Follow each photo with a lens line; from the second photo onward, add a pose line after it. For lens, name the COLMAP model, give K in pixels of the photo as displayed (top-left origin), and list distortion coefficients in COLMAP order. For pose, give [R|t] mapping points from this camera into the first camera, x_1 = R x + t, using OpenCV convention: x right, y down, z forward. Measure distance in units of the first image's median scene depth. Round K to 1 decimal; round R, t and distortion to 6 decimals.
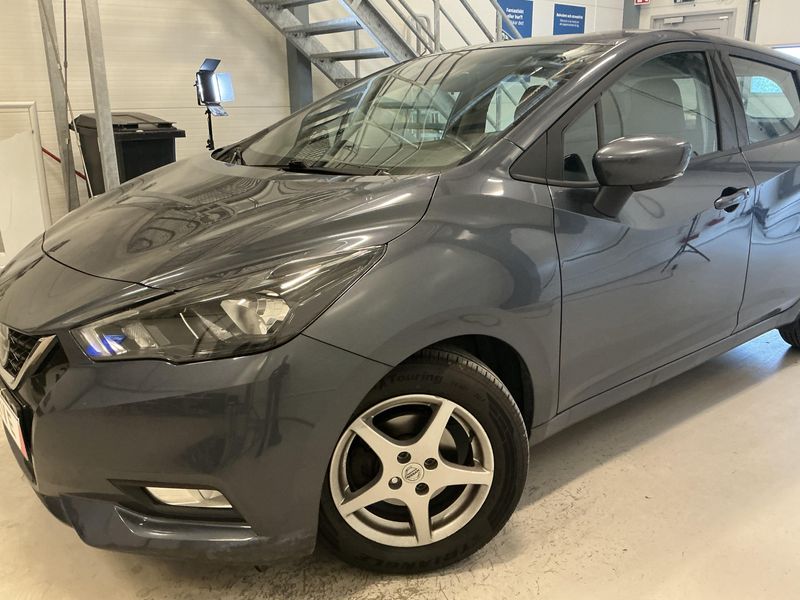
lens RADIAL K [[677.0, 0, 397.4], [0, 677.0, 299.7], [0, 0, 1]] dist [0.029750, -0.083886]
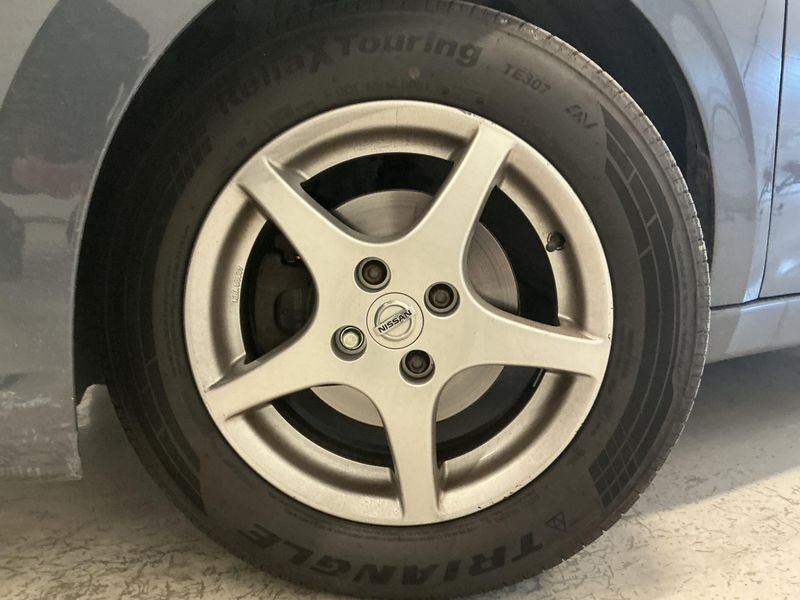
lens RADIAL K [[677.0, 0, 398.2], [0, 677.0, 301.0], [0, 0, 1]] dist [0.029750, -0.083886]
pose [[0.984053, 0.051769, -0.170176, 0.087231], [-0.071855, 0.990871, -0.114070, 0.280068], [0.162717, 0.124479, 0.978789, 0.602738]]
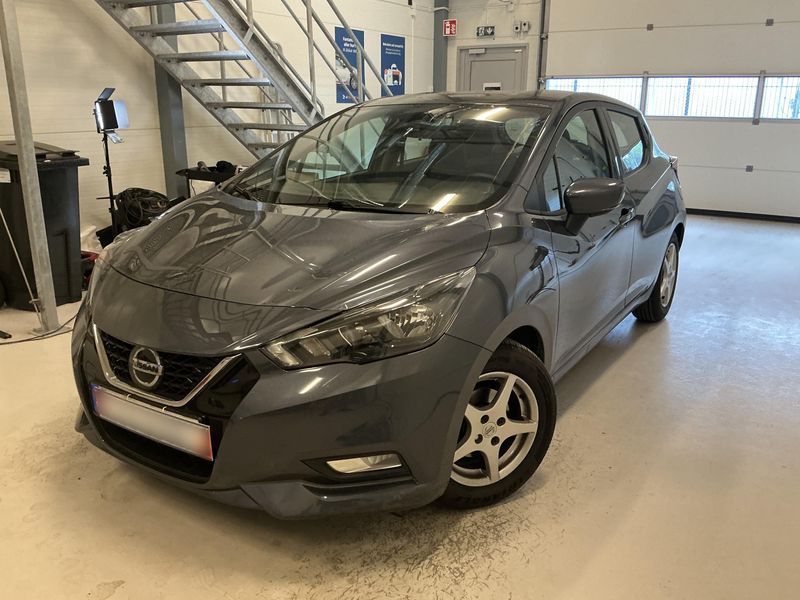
lens RADIAL K [[677.0, 0, 398.3], [0, 677.0, 299.2], [0, 0, 1]] dist [0.029750, -0.083886]
pose [[0.949029, -0.071966, 0.306862, -0.539980], [0.074891, 0.997189, 0.002248, -0.025149], [-0.306162, 0.020848, 0.951751, -0.252436]]
